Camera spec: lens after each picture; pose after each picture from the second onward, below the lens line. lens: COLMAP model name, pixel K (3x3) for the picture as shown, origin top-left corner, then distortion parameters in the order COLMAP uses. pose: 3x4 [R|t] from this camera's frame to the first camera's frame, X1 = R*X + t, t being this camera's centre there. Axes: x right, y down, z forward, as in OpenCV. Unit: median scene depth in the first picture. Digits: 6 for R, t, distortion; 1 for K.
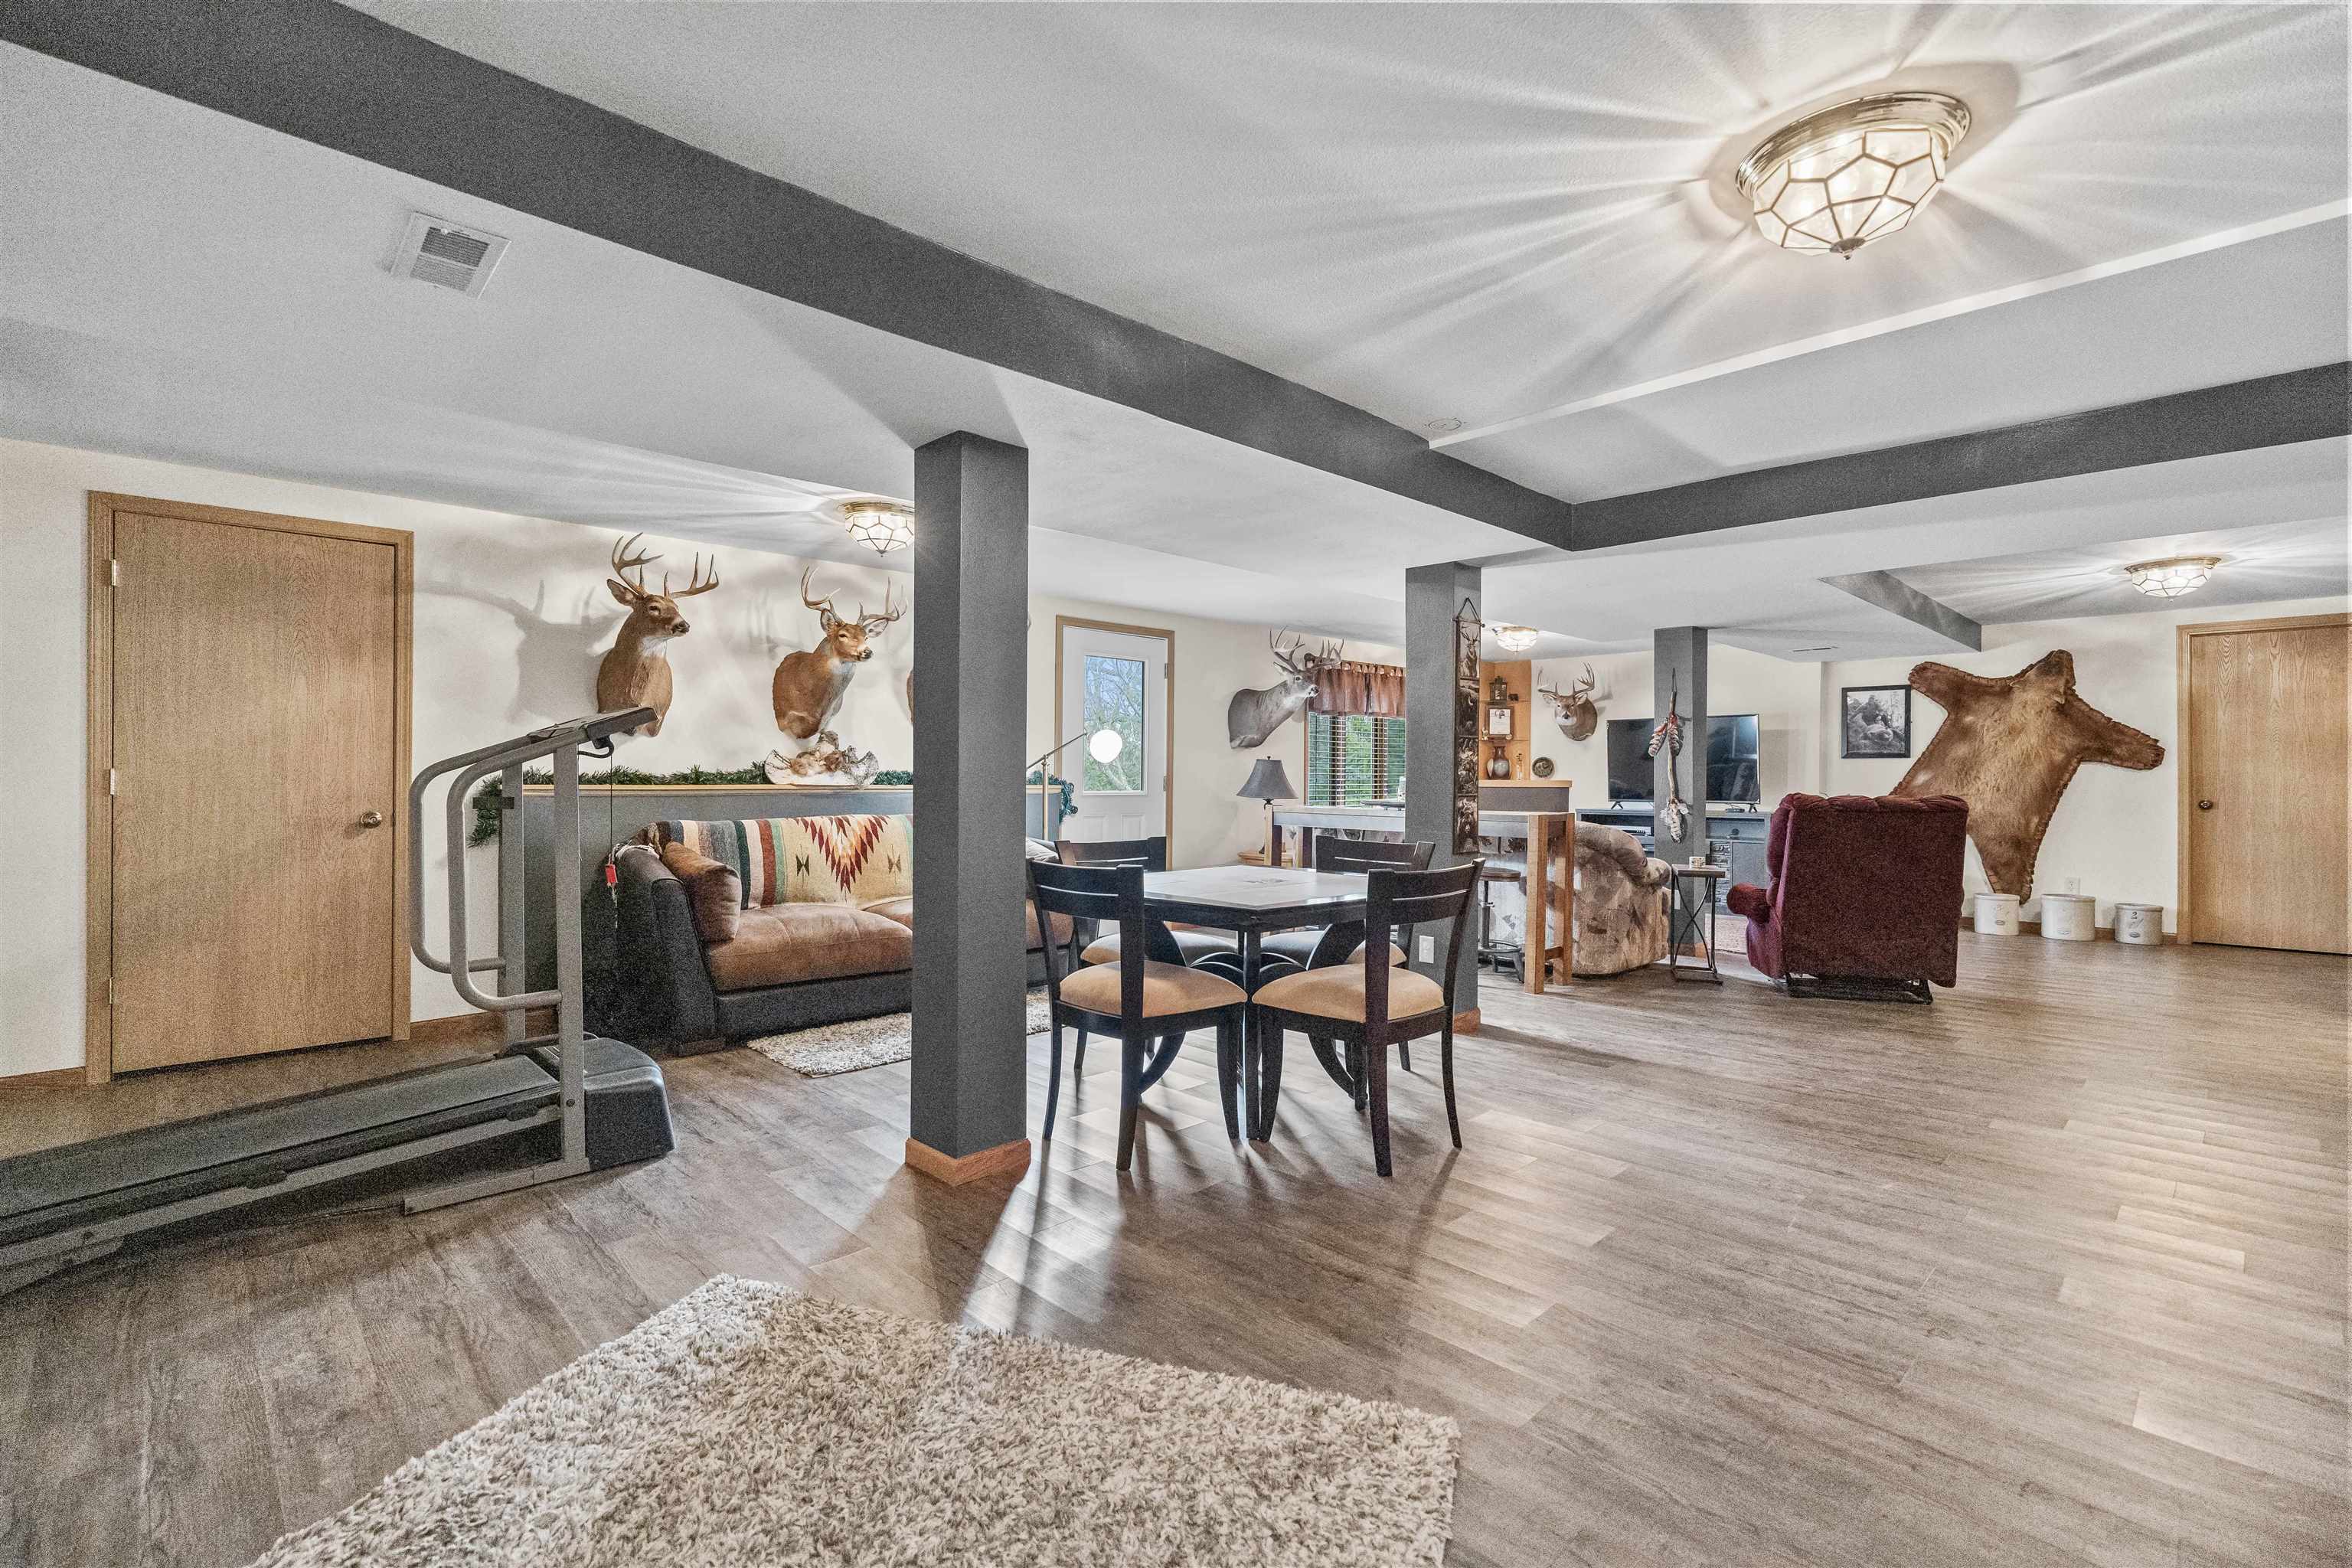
lens RADIAL K [[1054.3, 0, 1178.8], [0, 1054.3, 776.4], [0, 0, 1]] dist [-0.000430, -0.000818]
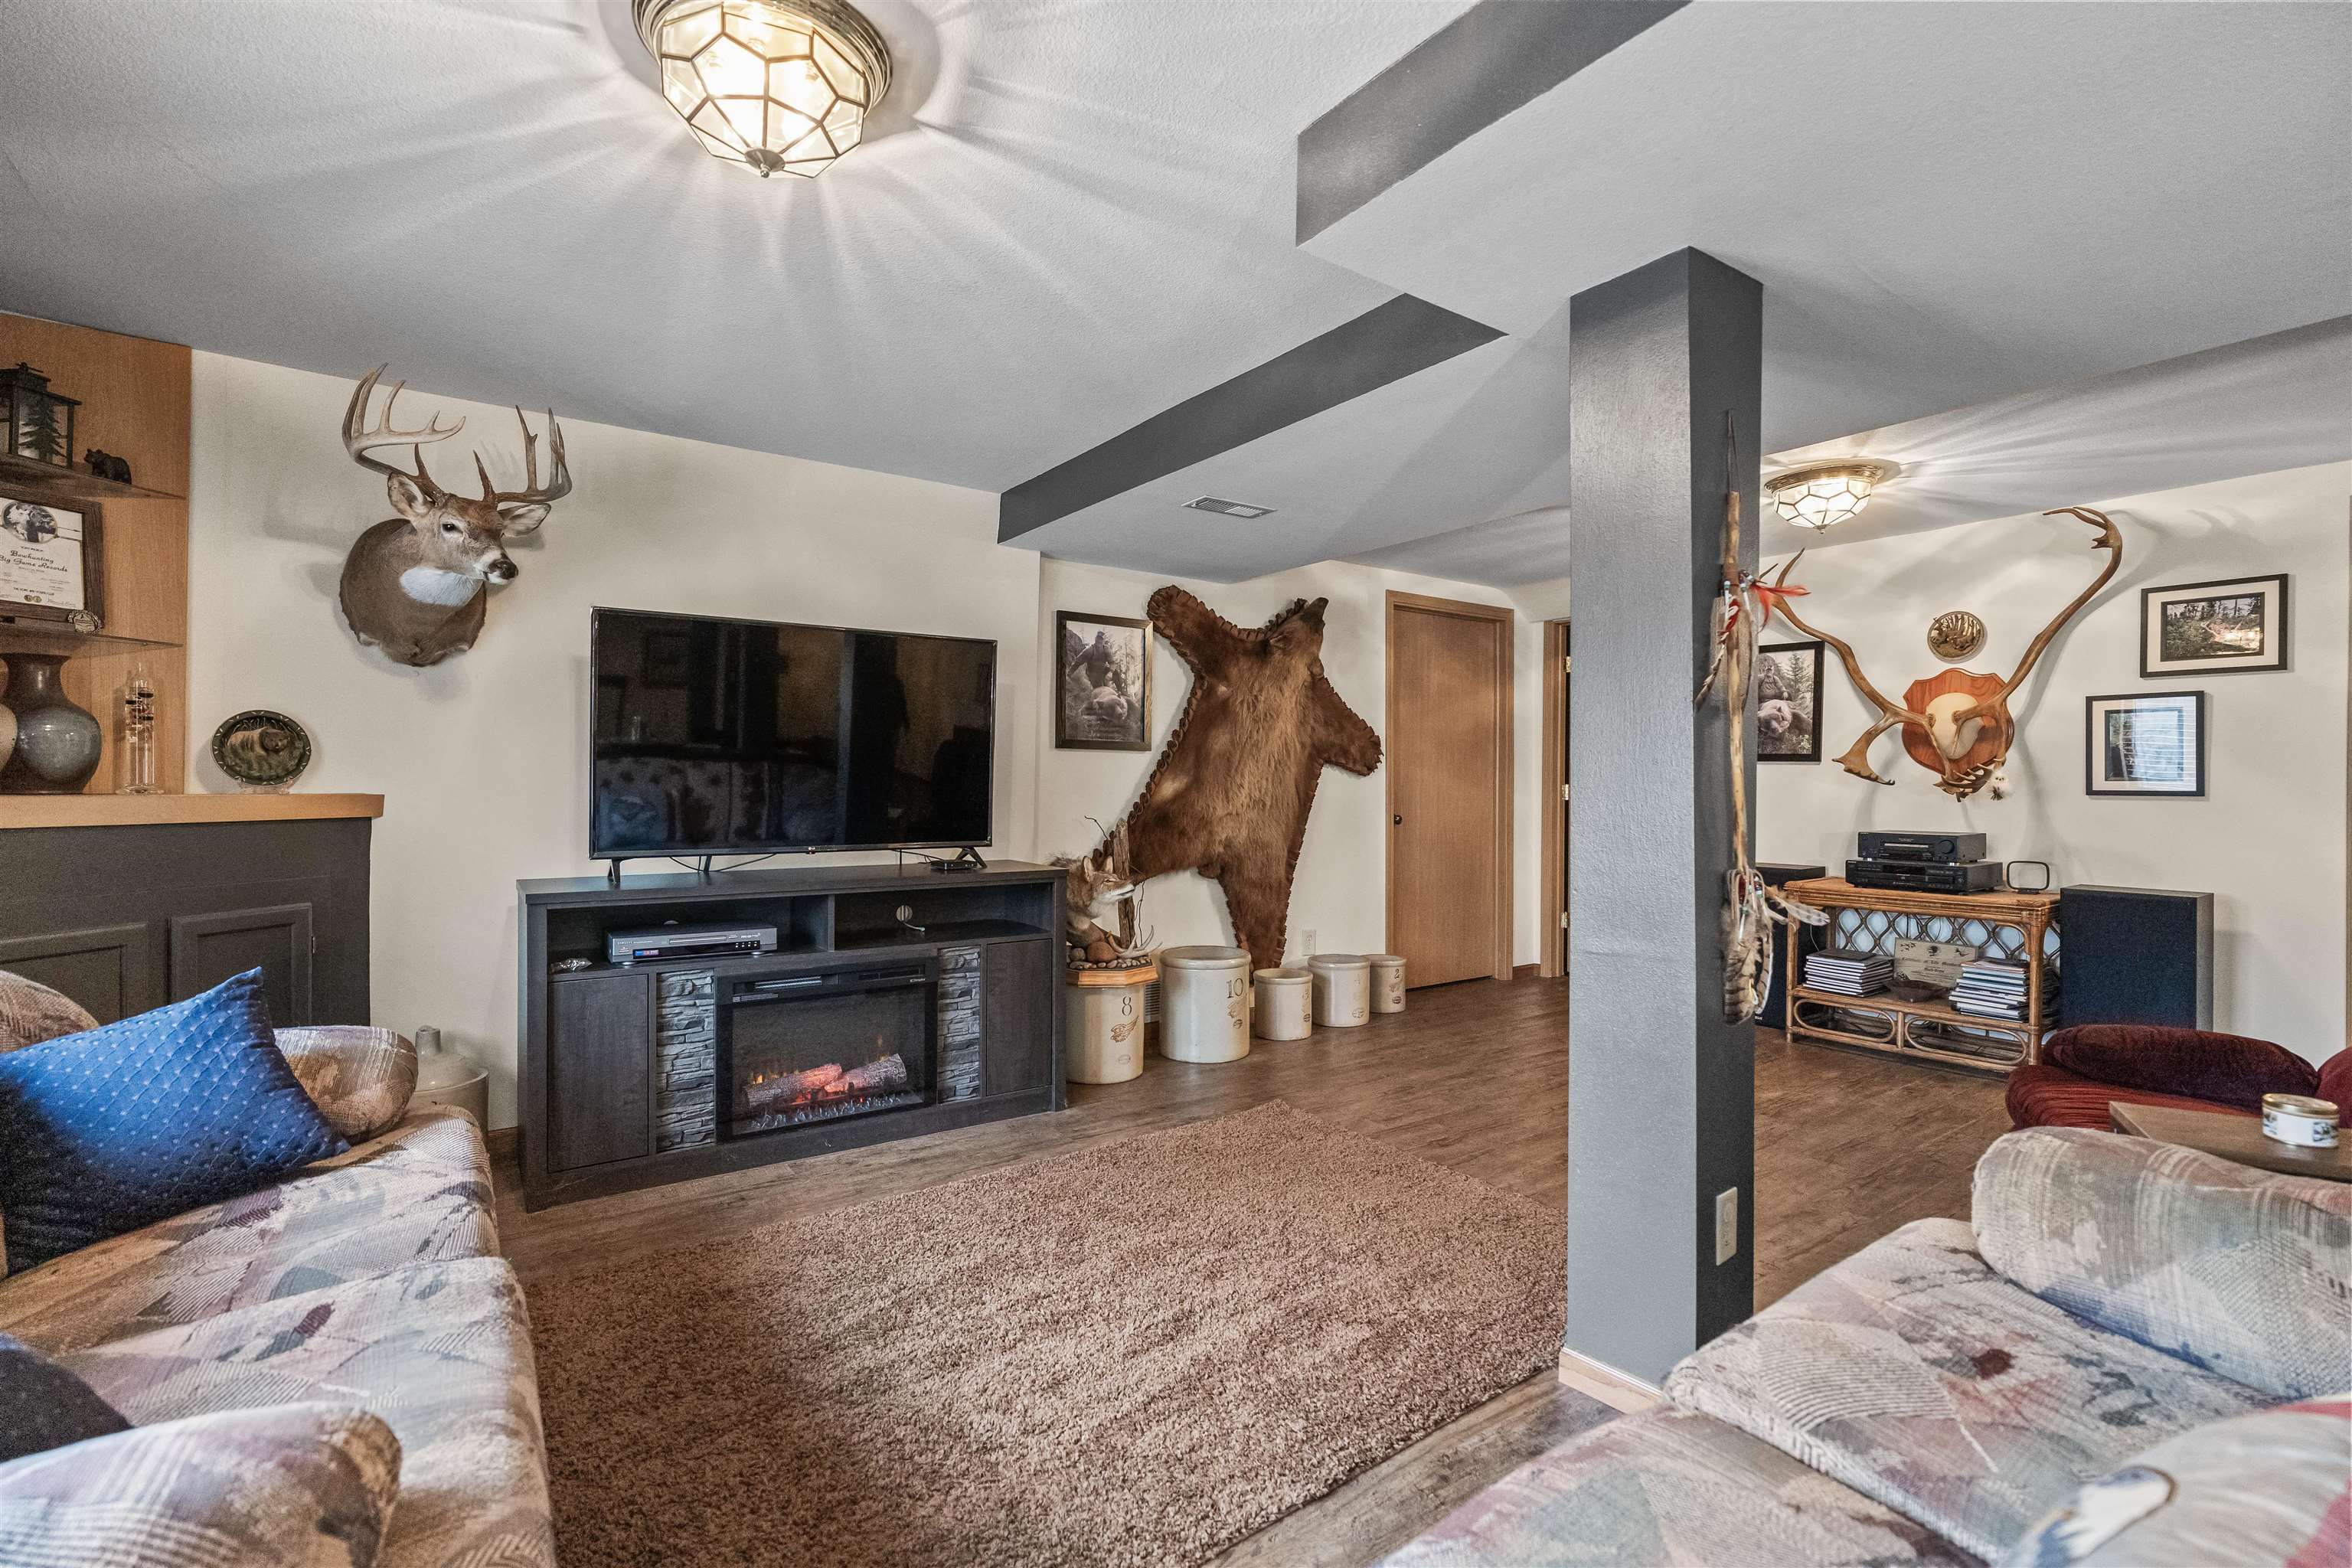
lens RADIAL K [[1054.3, 0, 1182.8], [0, 1054.3, 782.5], [0, 0, 1]] dist [-0.000430, -0.000818]
pose [[0.154879, 0.007473, 0.987905, 0.137773], [0.003719, 0.999960, -0.008147, 0.004208], [-0.987927, 0.004936, 0.154845, 0.891493]]
